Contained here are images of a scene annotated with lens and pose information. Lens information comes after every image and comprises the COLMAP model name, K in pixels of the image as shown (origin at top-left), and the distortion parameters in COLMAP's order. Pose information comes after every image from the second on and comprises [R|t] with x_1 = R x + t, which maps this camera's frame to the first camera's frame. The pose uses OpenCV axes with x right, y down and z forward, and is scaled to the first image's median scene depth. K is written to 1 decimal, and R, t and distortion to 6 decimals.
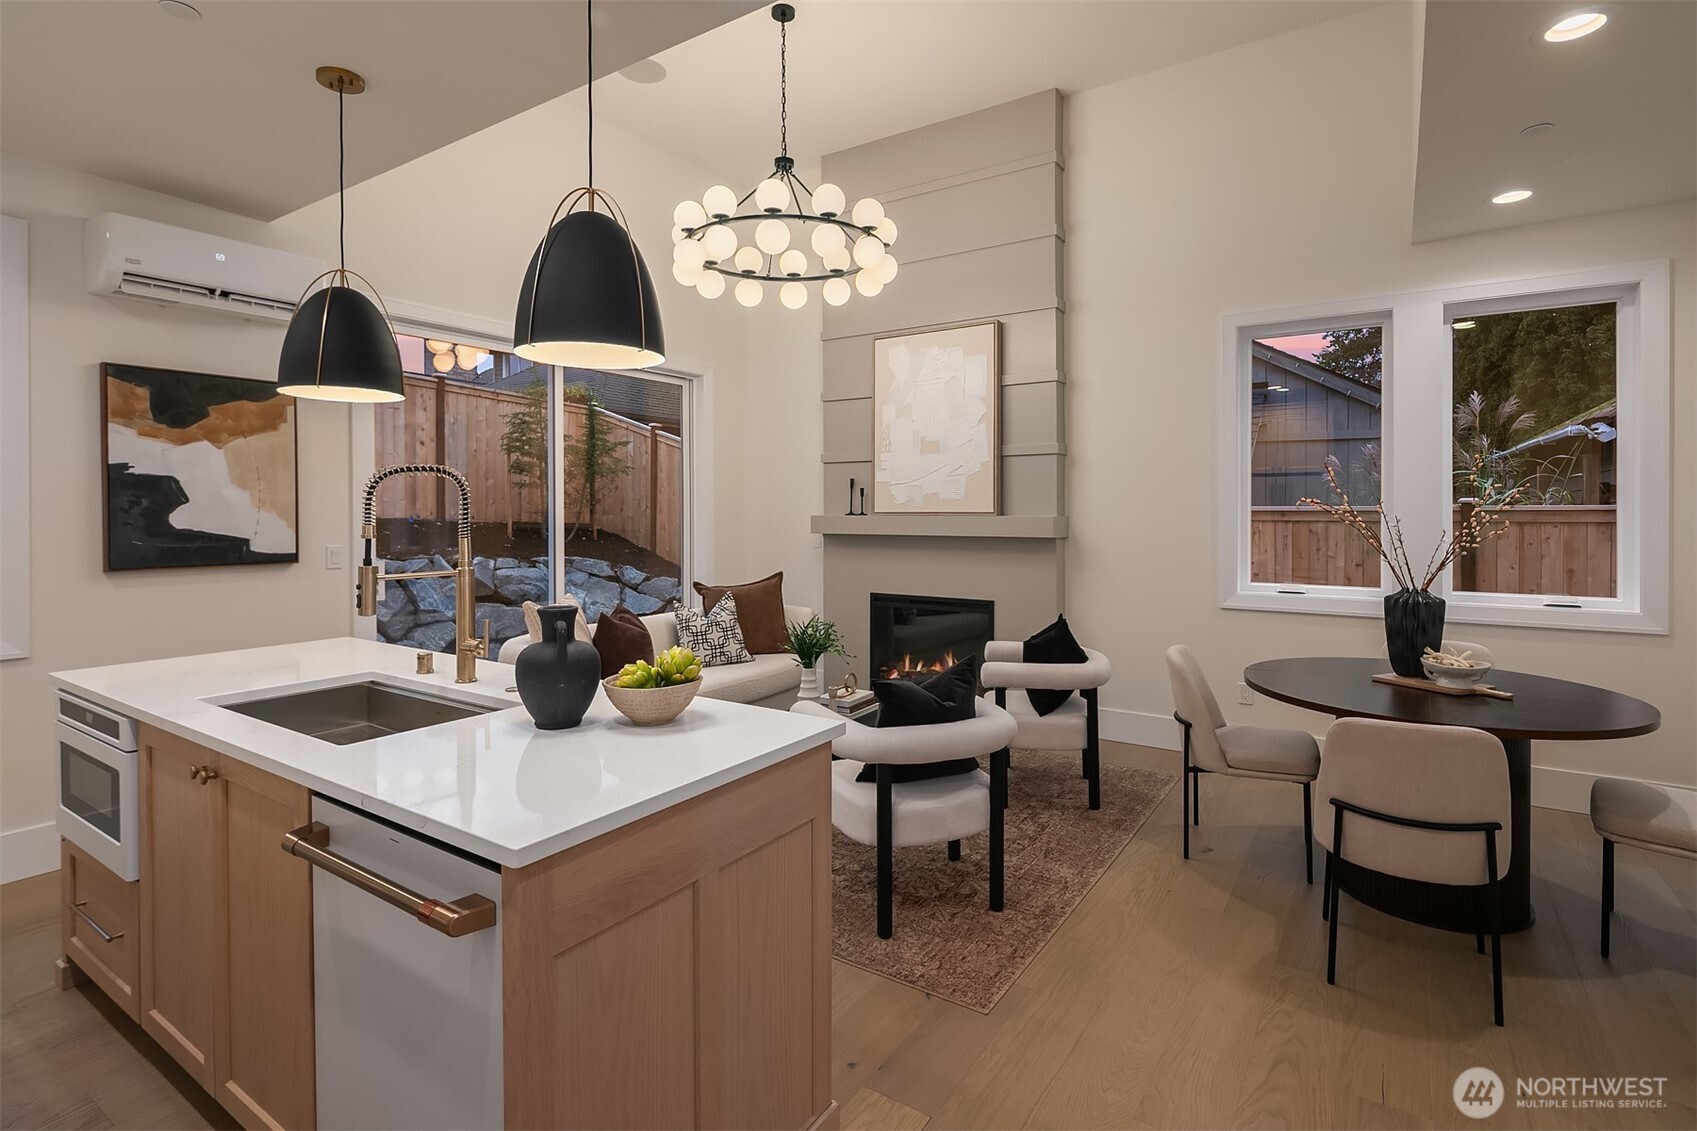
lens RADIAL K [[819.5, 0, 842.4], [0, 819.5, 510.8], [0, 0, 1]] dist [0.002717, -0.001068]
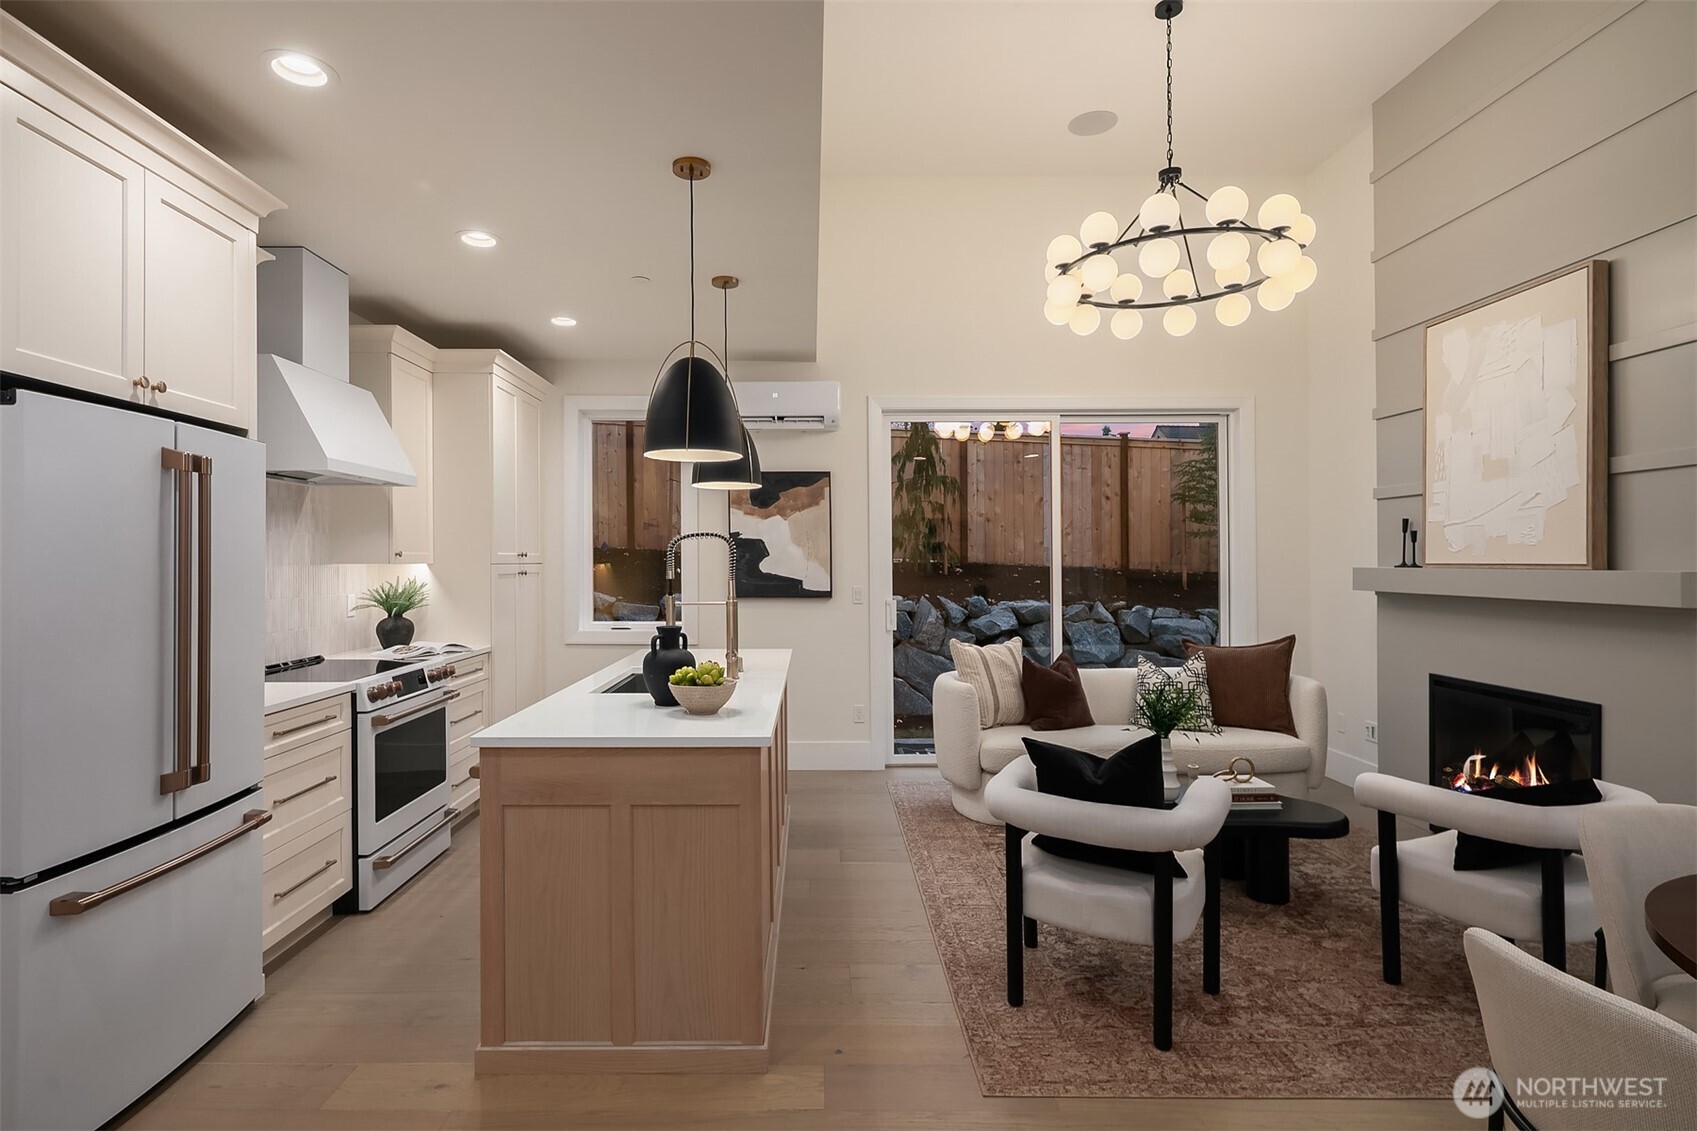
lens RADIAL K [[819.5, 0, 784.2], [0, 819.5, 560.0], [0, 0, 1]] dist [0.002717, -0.001068]
pose [[0.543360, -0.000210, -0.839500, 0.455534], [-0.000312, 1.000000, -0.000452, -0.001140], [0.839500, 0.000508, 0.543360, 0.158930]]
